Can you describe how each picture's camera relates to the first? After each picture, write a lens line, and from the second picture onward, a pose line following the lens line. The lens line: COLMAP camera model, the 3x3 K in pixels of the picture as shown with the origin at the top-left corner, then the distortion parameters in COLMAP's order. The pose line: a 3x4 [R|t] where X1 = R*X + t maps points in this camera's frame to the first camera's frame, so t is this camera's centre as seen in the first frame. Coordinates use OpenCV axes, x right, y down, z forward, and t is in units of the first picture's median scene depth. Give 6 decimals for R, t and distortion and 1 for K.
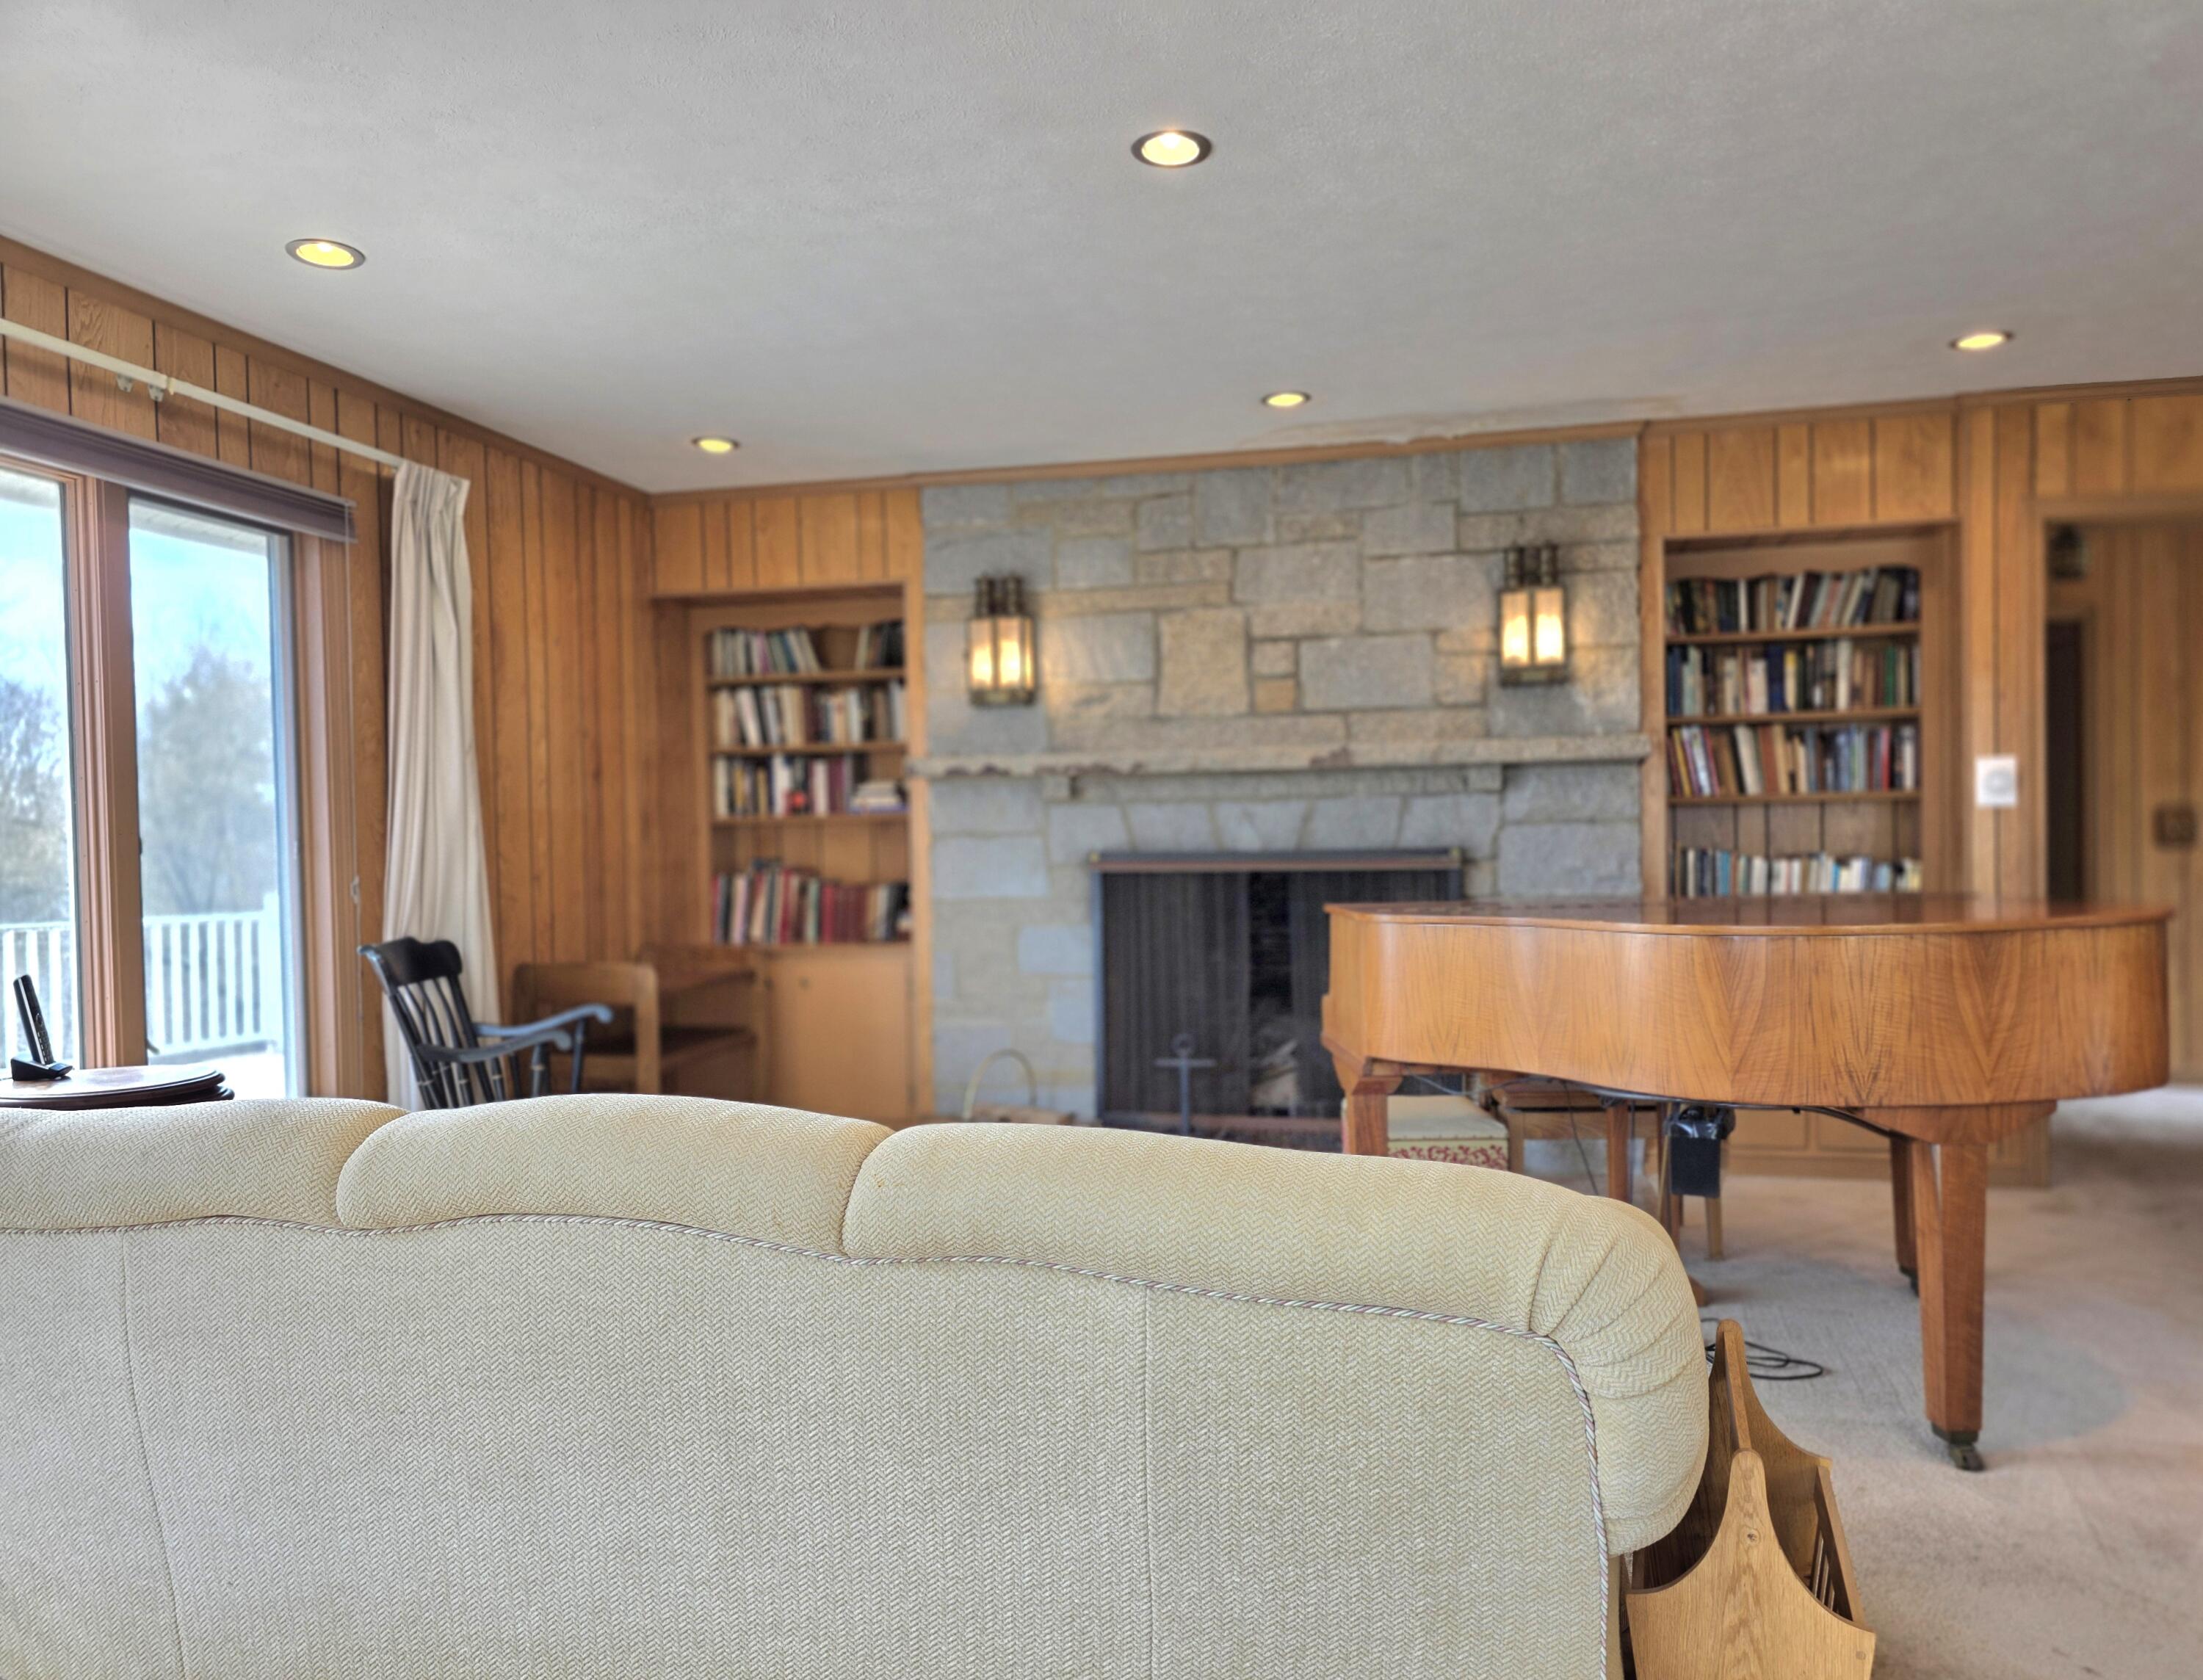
lens RADIAL K [[1493.9, 0, 1102.0], [0, 1493.9, 916.7], [0, 0, 1]] dist [0.116094, -0.080001]
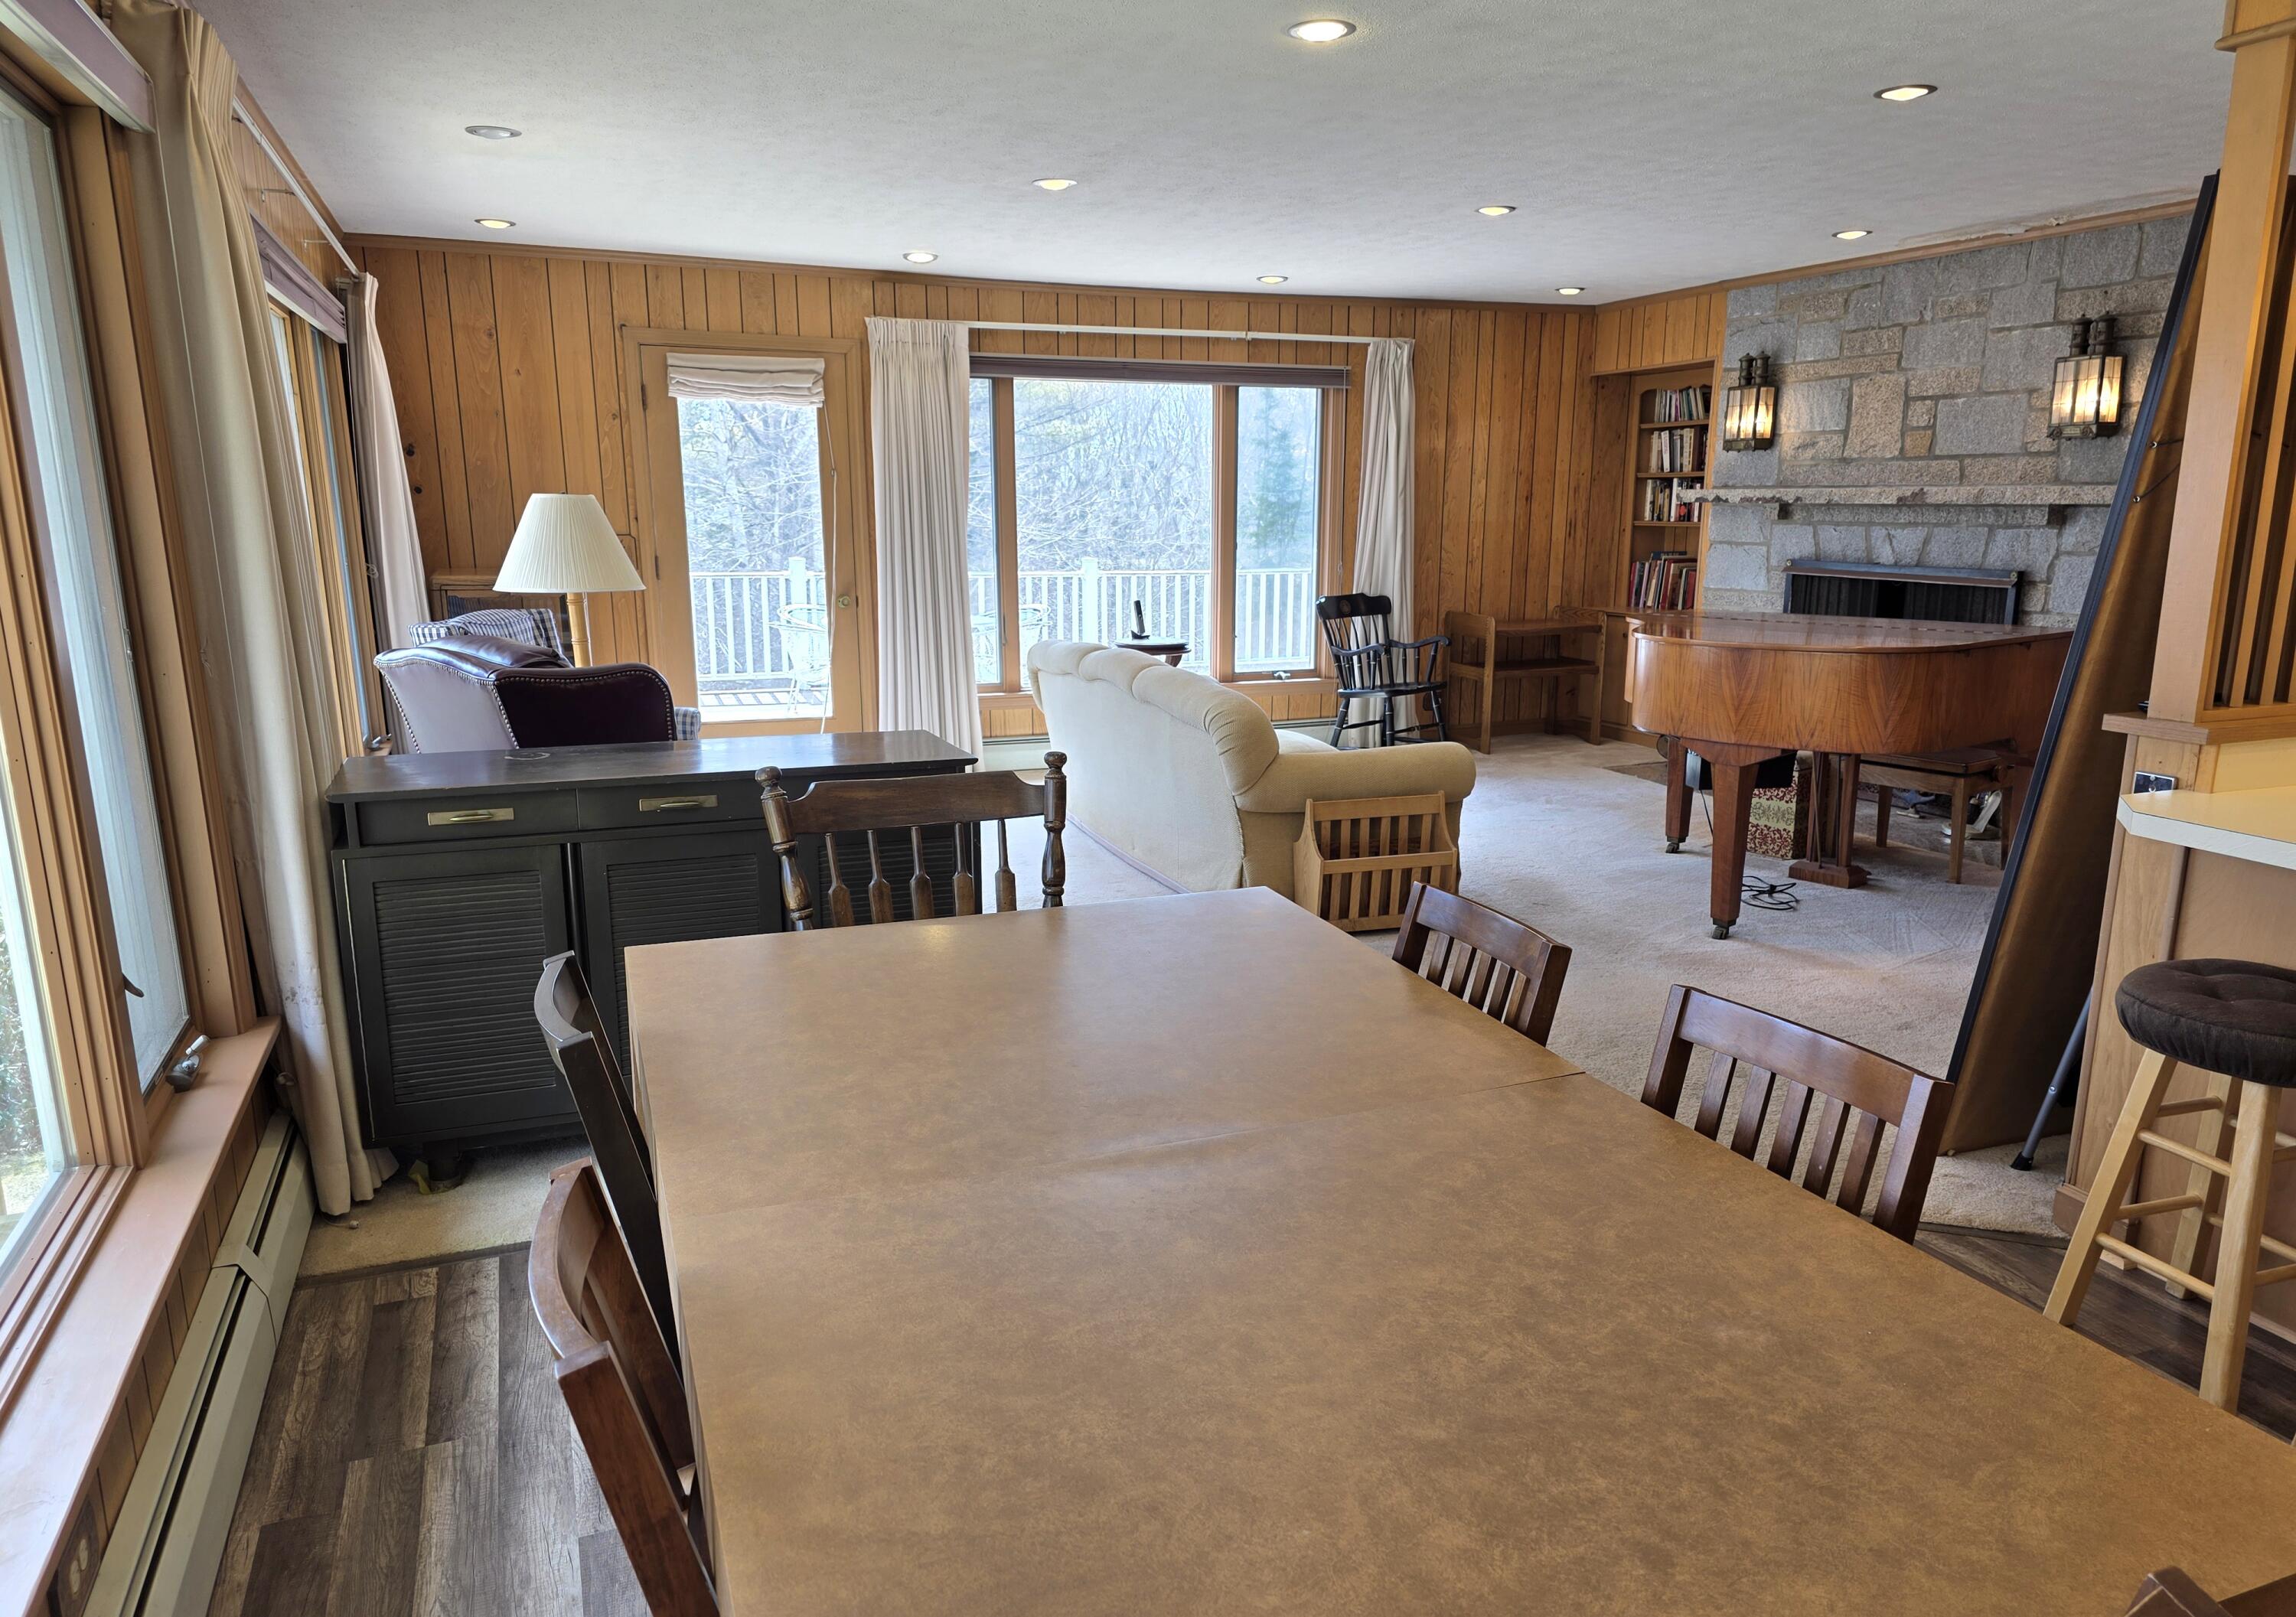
lens RADIAL K [[1562.5, 0, 1148.6], [0, 1562.5, 879.5], [0, 0, 1]] dist [0.001010, 0.001876]
pose [[0.569633, 0.208538, -0.795004, 0.885058], [-0.041384, 0.973326, 0.225661, -0.058600], [0.820857, -0.095644, 0.563069, -0.332354]]
